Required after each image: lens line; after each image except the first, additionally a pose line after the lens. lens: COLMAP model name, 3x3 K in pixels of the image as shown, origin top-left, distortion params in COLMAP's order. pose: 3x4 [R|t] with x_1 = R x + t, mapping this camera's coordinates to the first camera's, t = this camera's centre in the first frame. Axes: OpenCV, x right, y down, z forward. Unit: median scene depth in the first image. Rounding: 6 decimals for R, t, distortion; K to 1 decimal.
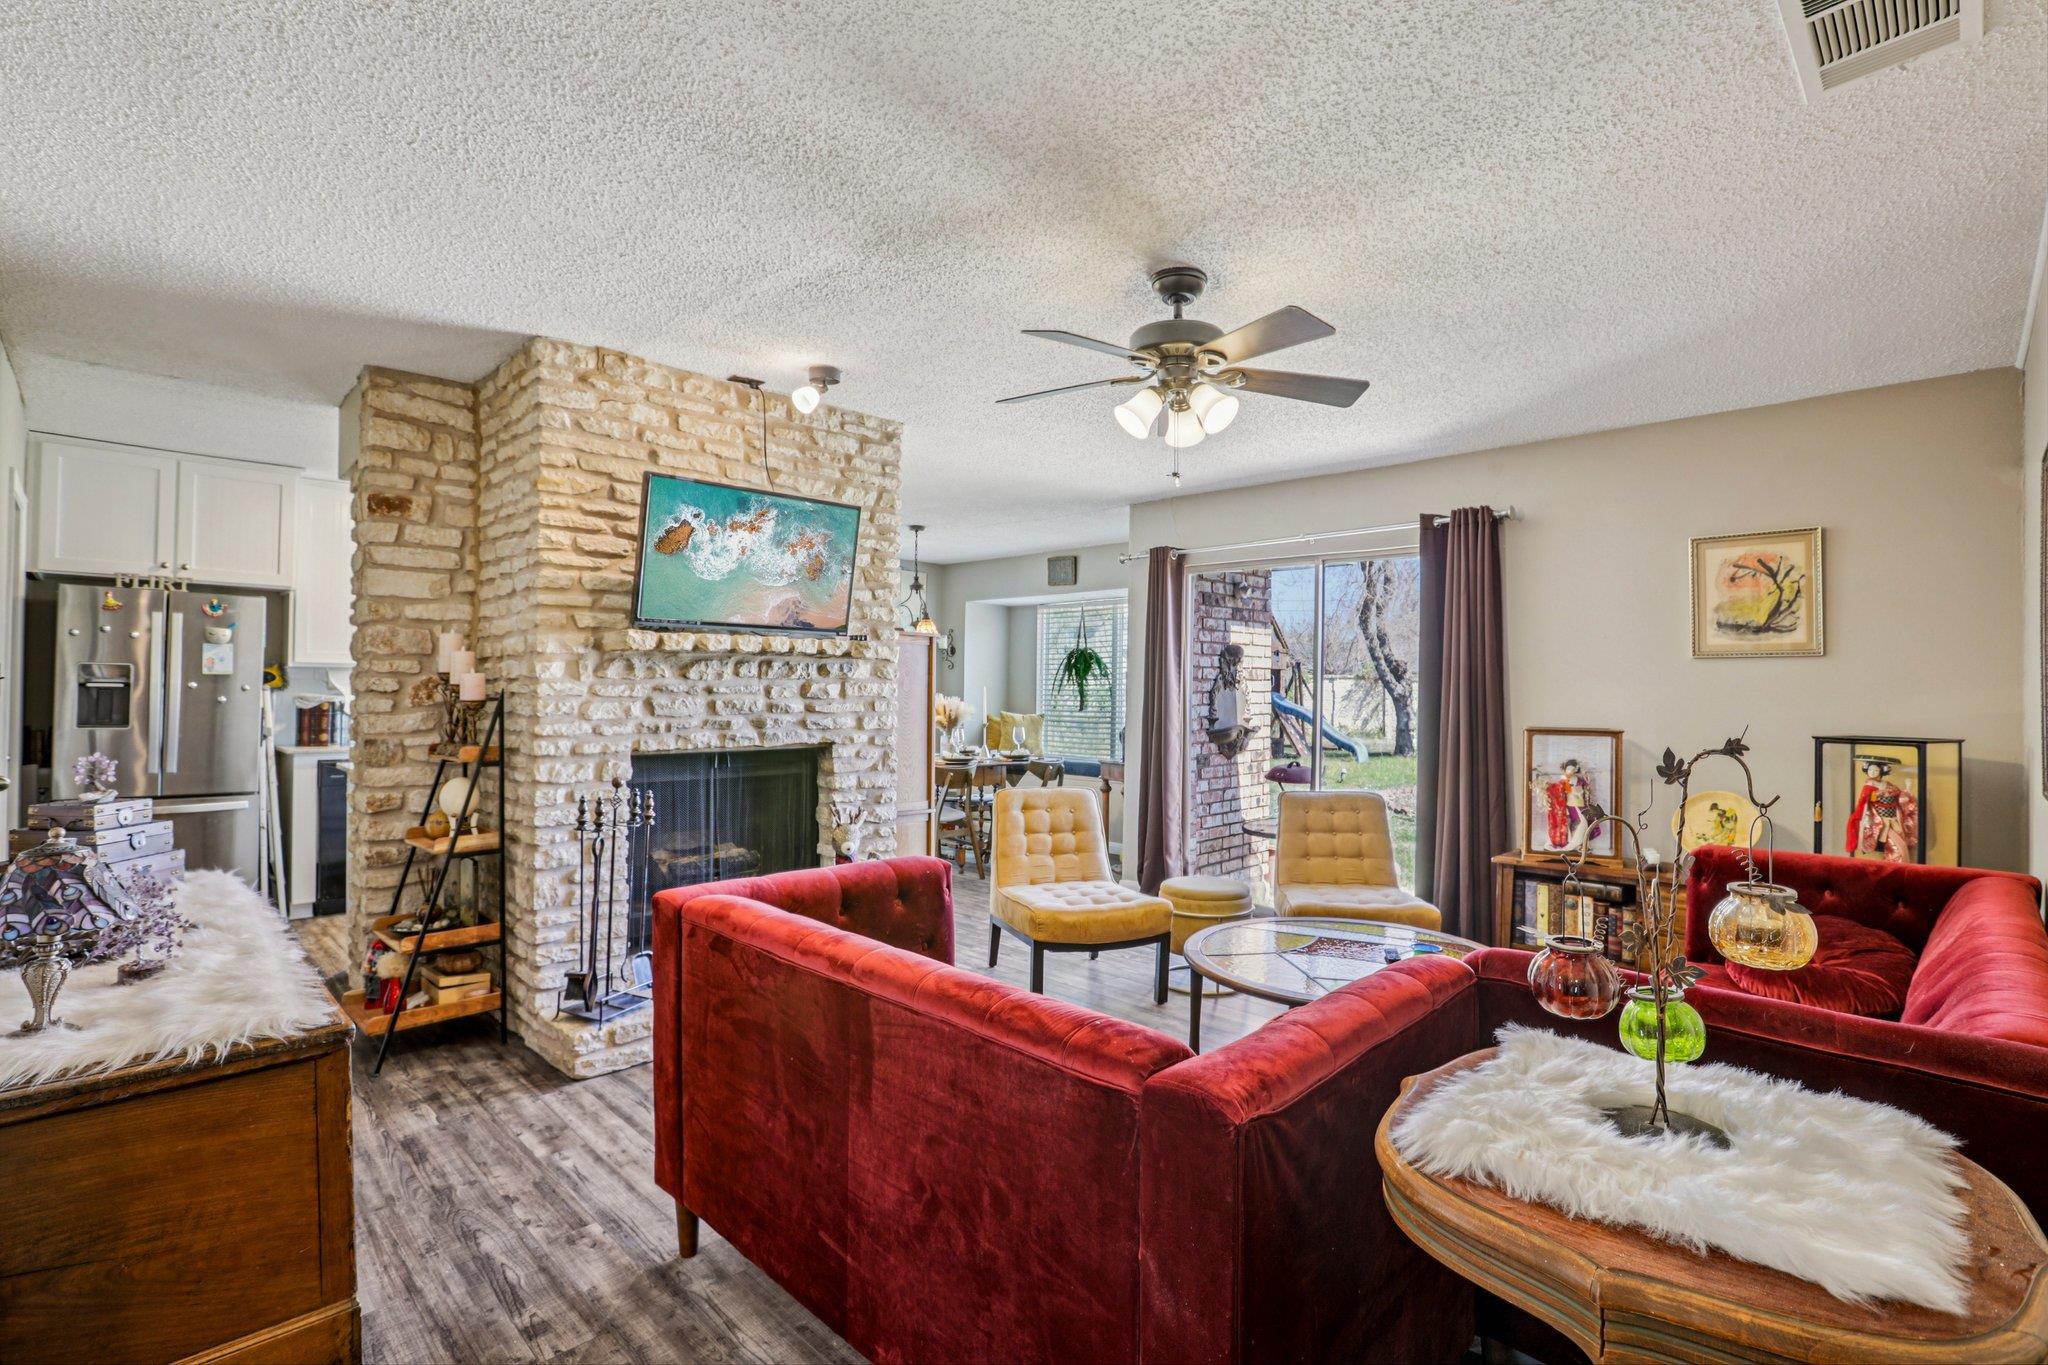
lens RADIAL K [[959.3, 0, 1029.1], [0, 959.3, 684.6], [0, 0, 1]] dist [-0.054548, 0.019089]
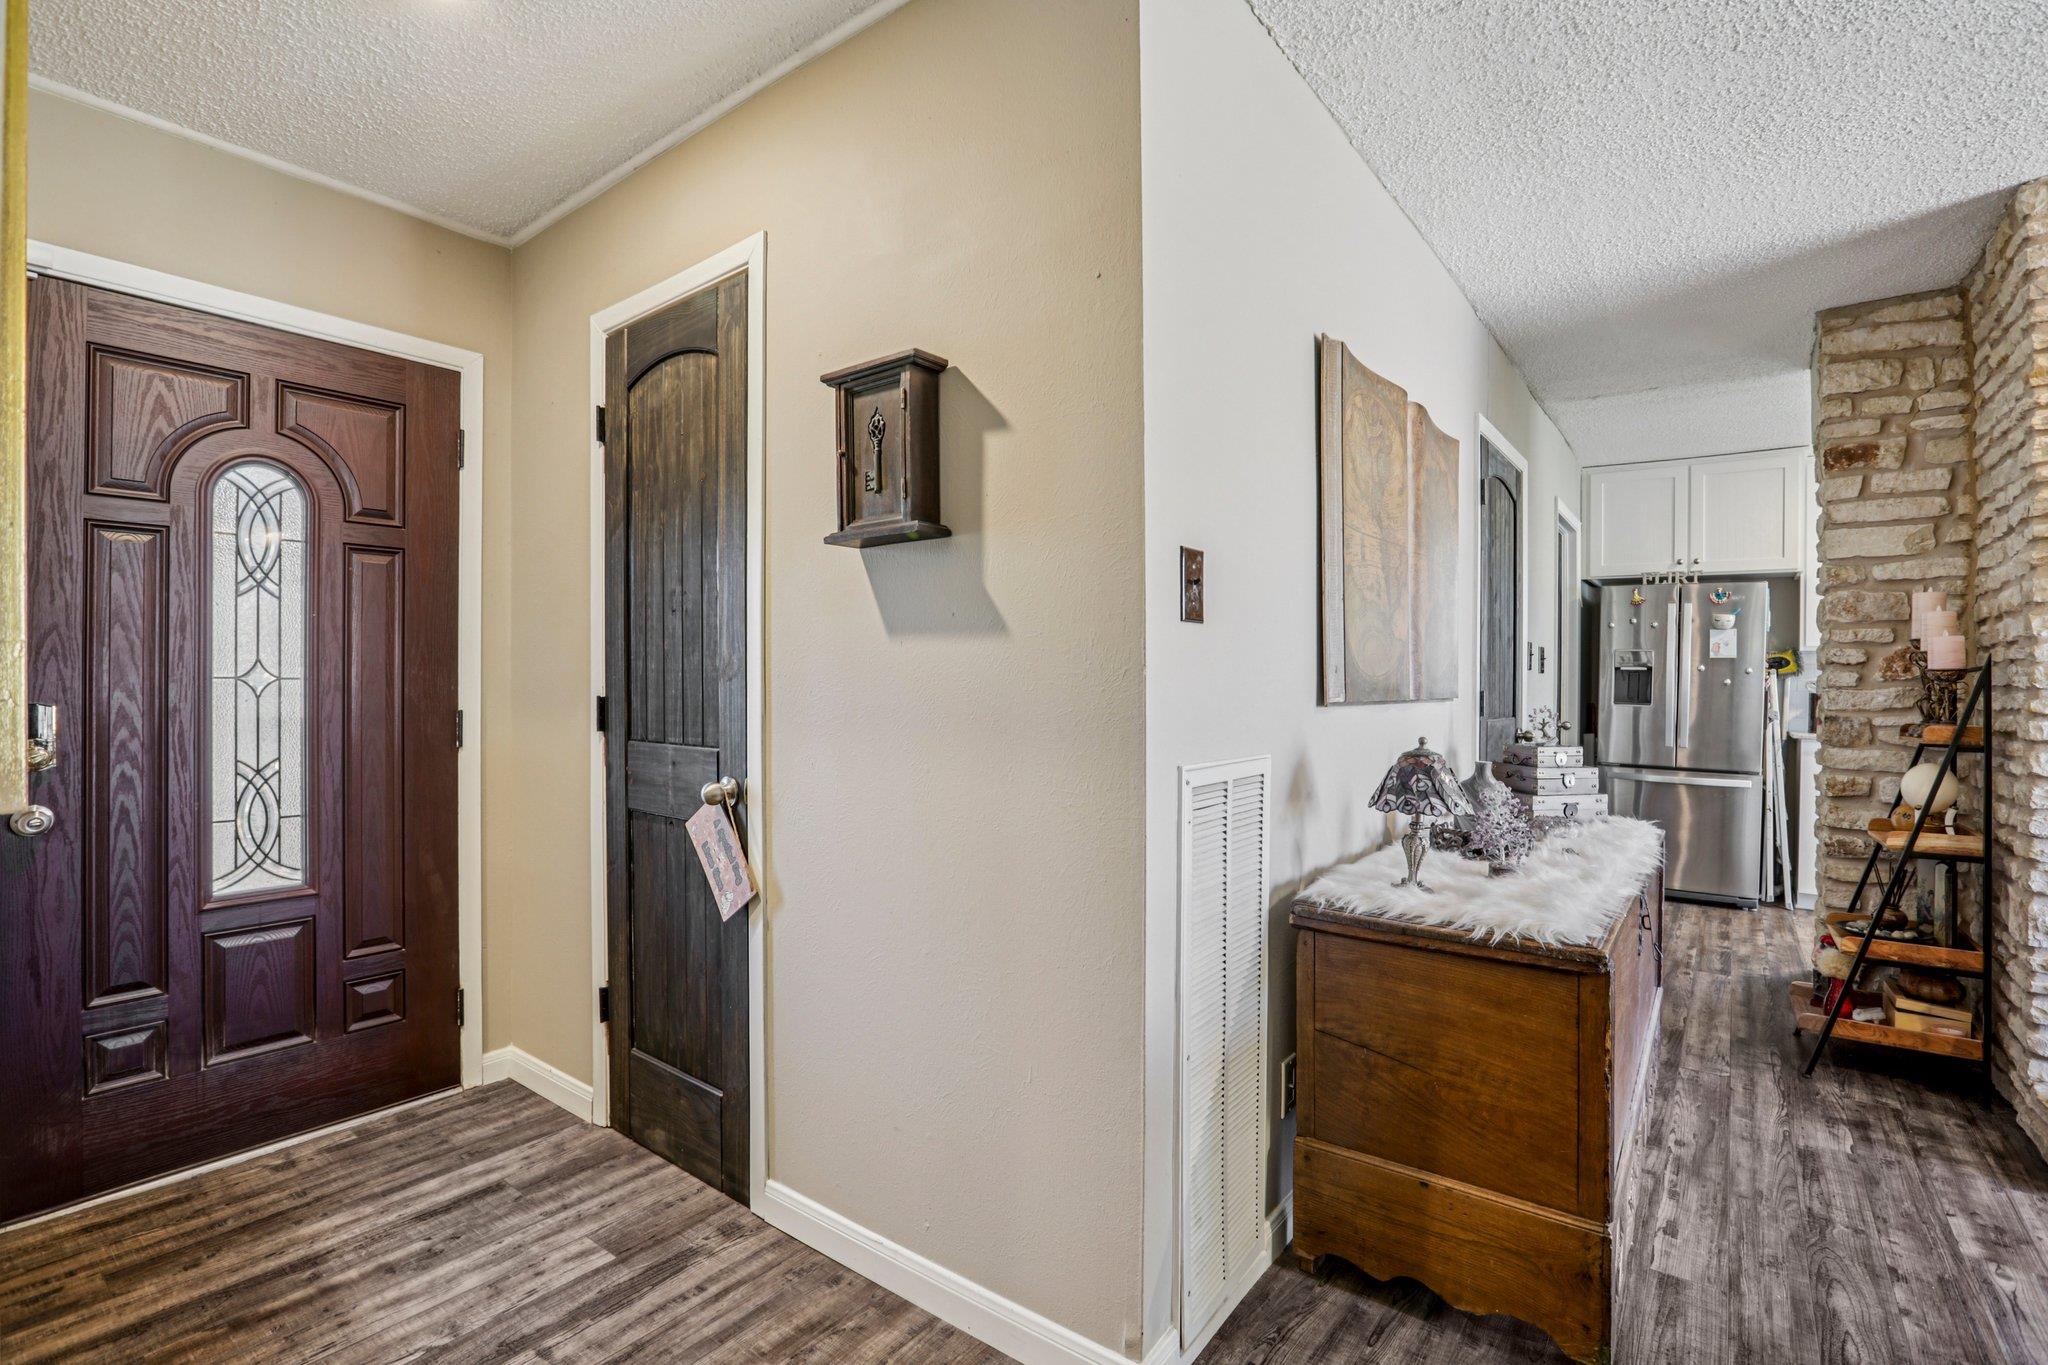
lens RADIAL K [[936.4, 0, 1031.7], [0, 936.4, 682.2], [0, 0, 1]] dist [-0.054066, 0.017075]
pose [[0.131103, -0.002712, -0.991365, 0.073750], [-0.006636, 0.999971, -0.003613, 0.033050], [0.991347, 0.007053, 0.131081, 0.105228]]
